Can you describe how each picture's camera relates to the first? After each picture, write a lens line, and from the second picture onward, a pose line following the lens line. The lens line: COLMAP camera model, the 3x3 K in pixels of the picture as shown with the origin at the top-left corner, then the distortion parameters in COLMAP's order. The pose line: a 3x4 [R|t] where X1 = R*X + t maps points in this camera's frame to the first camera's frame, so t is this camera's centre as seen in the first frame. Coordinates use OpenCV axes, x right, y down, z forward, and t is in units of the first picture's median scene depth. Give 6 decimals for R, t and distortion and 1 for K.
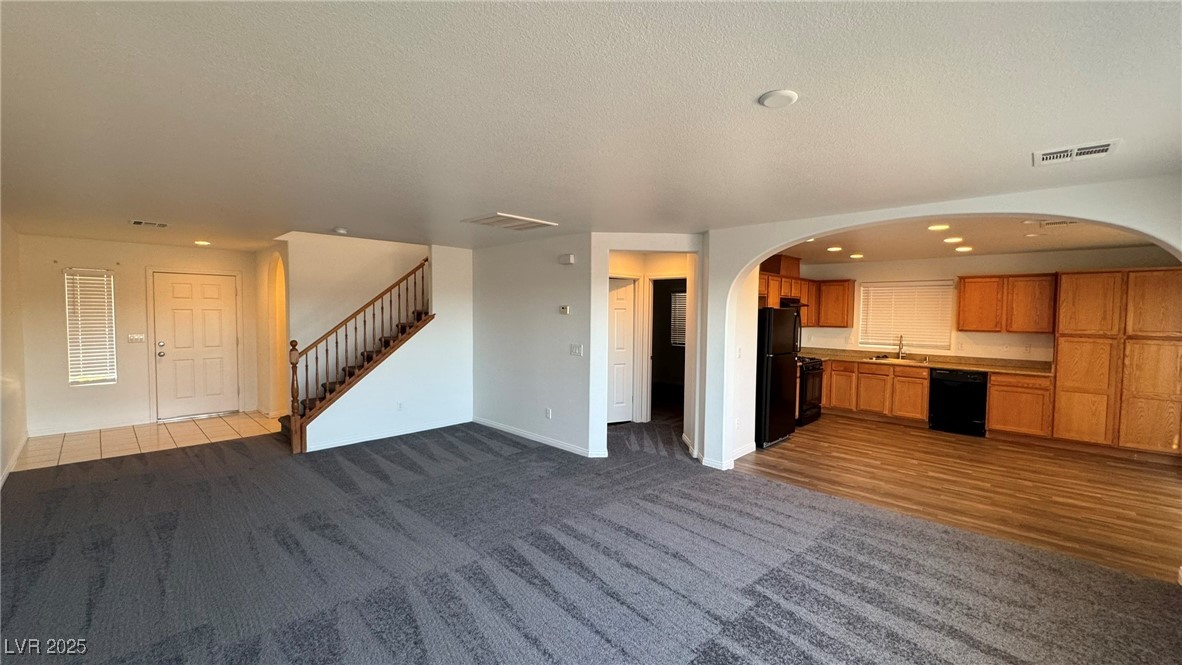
lens RADIAL K [[472.5, 0, 591.0], [0, 472.5, 332.5], [0, 0, 1]] dist [-0.000694, -0.000069]
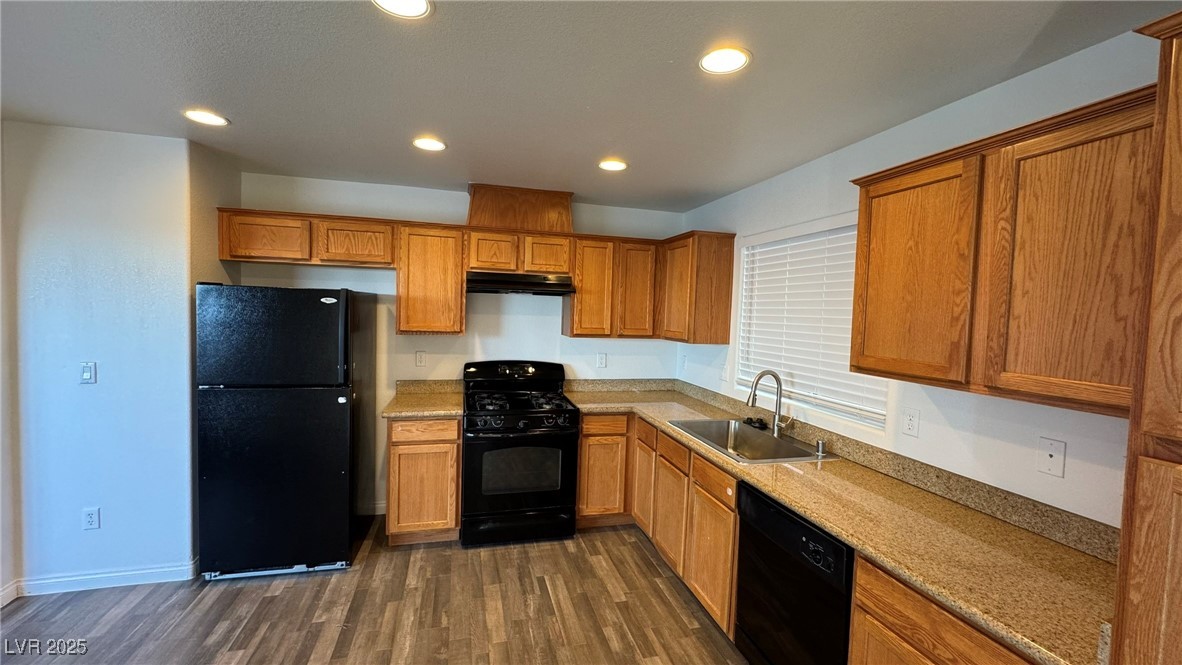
lens RADIAL K [[472.5, 0, 591.0], [0, 472.5, 332.5], [0, 0, 1]] dist [-0.000694, -0.000069]
pose [[0.856133, 0.041436, -0.515092, 0.795226], [-0.046497, 0.998914, 0.003074, -0.019626], [0.514660, 0.021318, 0.857129, 0.674328]]
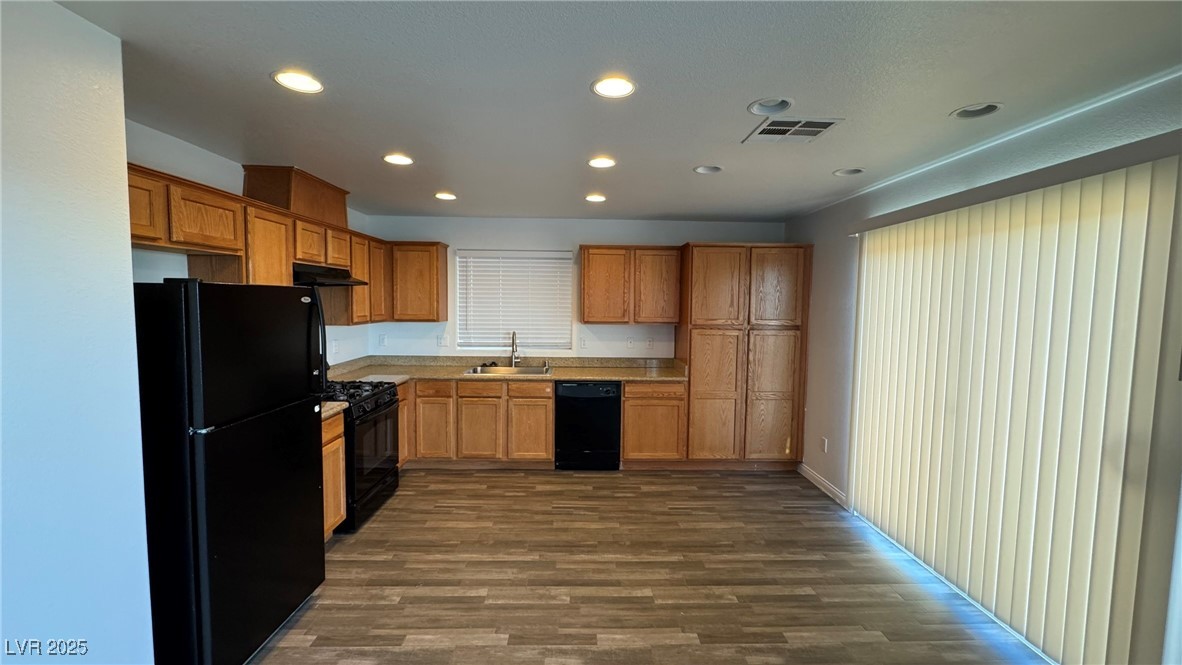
lens RADIAL K [[472.5, 0, 591.0], [0, 472.5, 332.5], [0, 0, 1]] dist [-0.000694, -0.000069]
pose [[0.706190, -0.051342, 0.706158, 0.290478], [0.028152, 0.998615, 0.044453, -0.020607], [-0.707462, -0.011513, 0.706657, 0.498201]]
